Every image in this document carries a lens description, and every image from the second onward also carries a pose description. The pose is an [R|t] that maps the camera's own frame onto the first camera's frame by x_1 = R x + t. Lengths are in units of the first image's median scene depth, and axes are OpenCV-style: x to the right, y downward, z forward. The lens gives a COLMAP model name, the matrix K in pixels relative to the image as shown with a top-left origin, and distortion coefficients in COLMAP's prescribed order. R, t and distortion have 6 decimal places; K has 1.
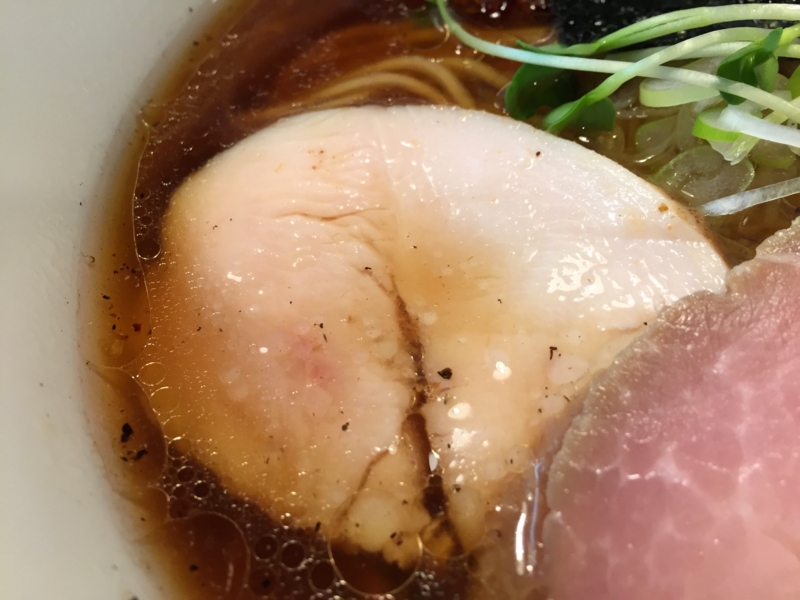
lens RADIAL K [[709.5, 0, 402.3], [0, 709.5, 297.8], [0, 0, 1]] dist [0.074937, -0.147889]
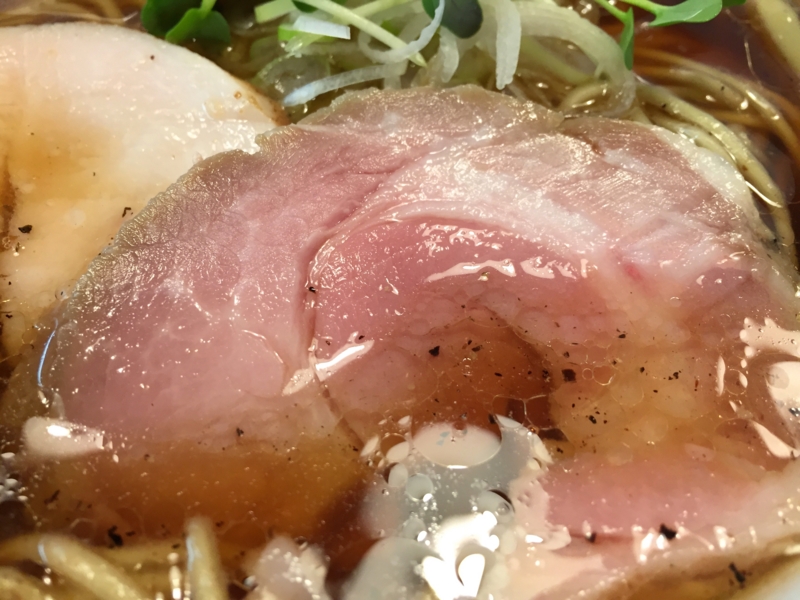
lens RADIAL K [[709.5, 0, 402.3], [0, 709.5, 297.8], [0, 0, 1]] dist [0.074937, -0.147889]
pose [[0.996904, -0.015506, 0.077084, 0.525757], [0.018764, 0.998953, -0.041717, 0.253489], [-0.076357, 0.043035, 0.996151, -0.165852]]
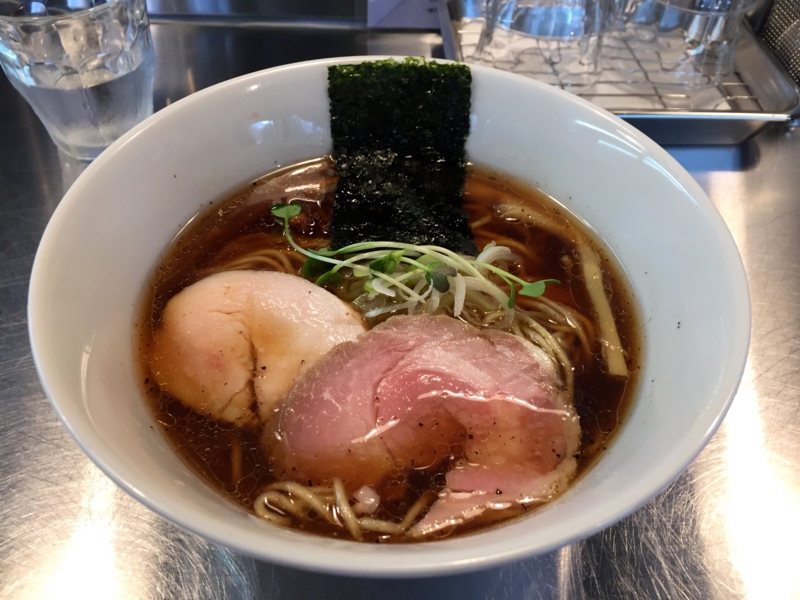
lens RADIAL K [[709.5, 0, 402.3], [0, 709.5, 297.8], [0, 0, 1]] dist [0.074937, -0.147889]
pose [[0.997884, 0.035903, 0.054202, 0.417391], [-0.027465, 0.988442, -0.149093, 0.220840], [-0.058928, 0.147289, 0.987337, -1.757164]]
